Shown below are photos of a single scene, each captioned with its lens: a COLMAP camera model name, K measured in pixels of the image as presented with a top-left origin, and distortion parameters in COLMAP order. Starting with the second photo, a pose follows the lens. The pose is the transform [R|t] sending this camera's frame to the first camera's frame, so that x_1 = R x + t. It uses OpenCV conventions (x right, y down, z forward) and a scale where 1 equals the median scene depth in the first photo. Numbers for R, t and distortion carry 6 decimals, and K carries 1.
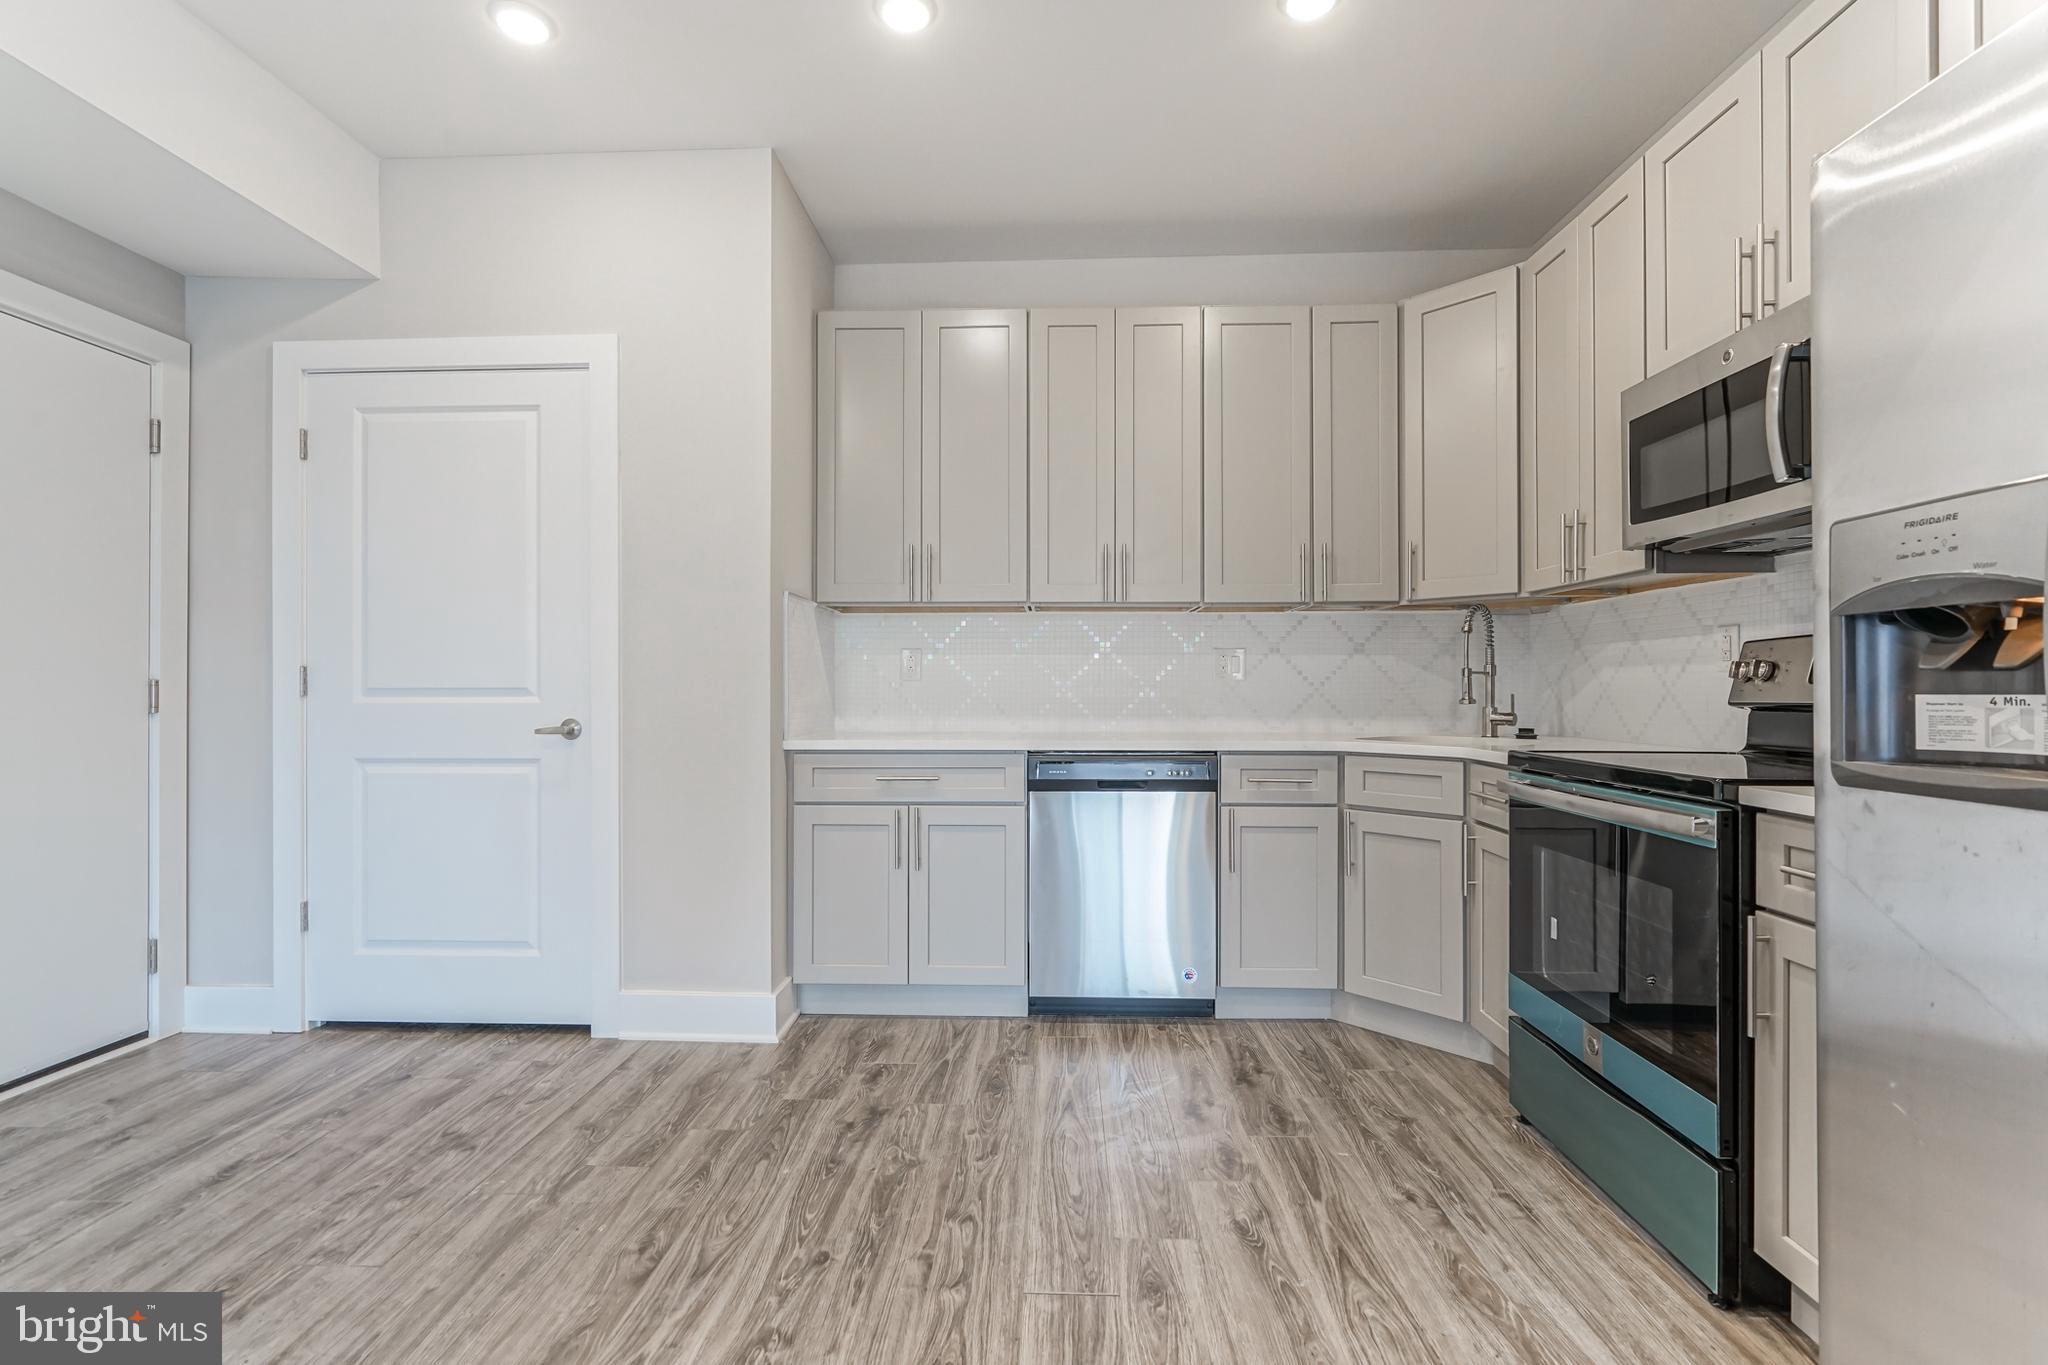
lens RADIAL K [[936.2, 0, 1029.1], [0, 936.2, 680.4], [0, 0, 1]] dist [-0.005313, 0.000129]
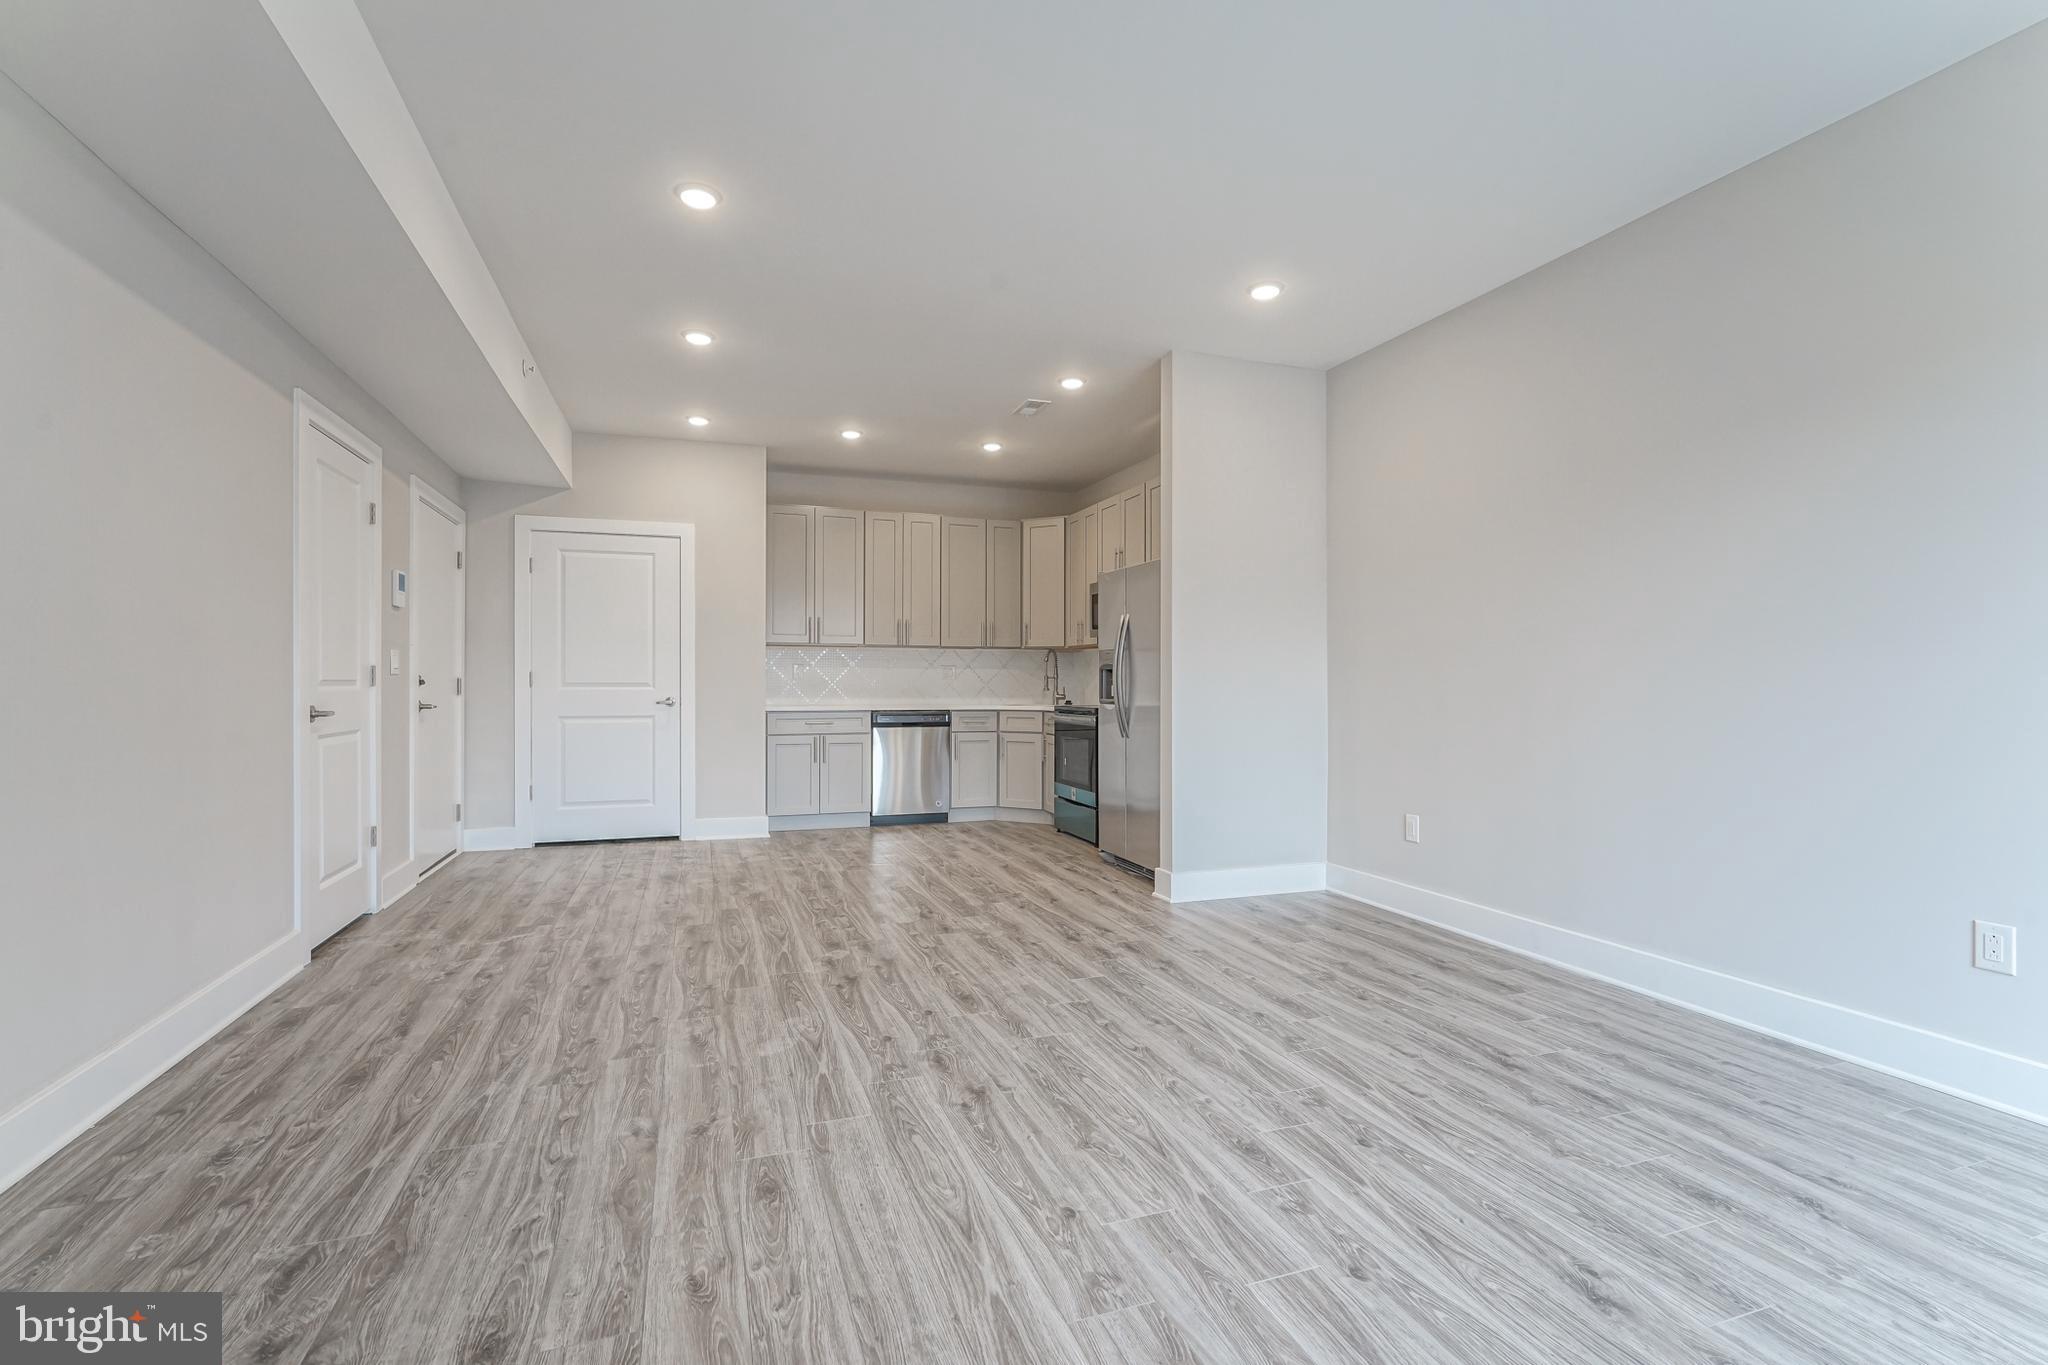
lens RADIAL K [[936.2, 0, 1029.1], [0, 936.2, 680.4], [0, 0, 1]] dist [-0.005313, 0.000129]
pose [[0.927625, 0.005200, 0.373477, -0.577092], [-0.006794, 0.999973, 0.002952, -0.010710], [-0.373451, -0.005276, 0.927635, -1.482795]]
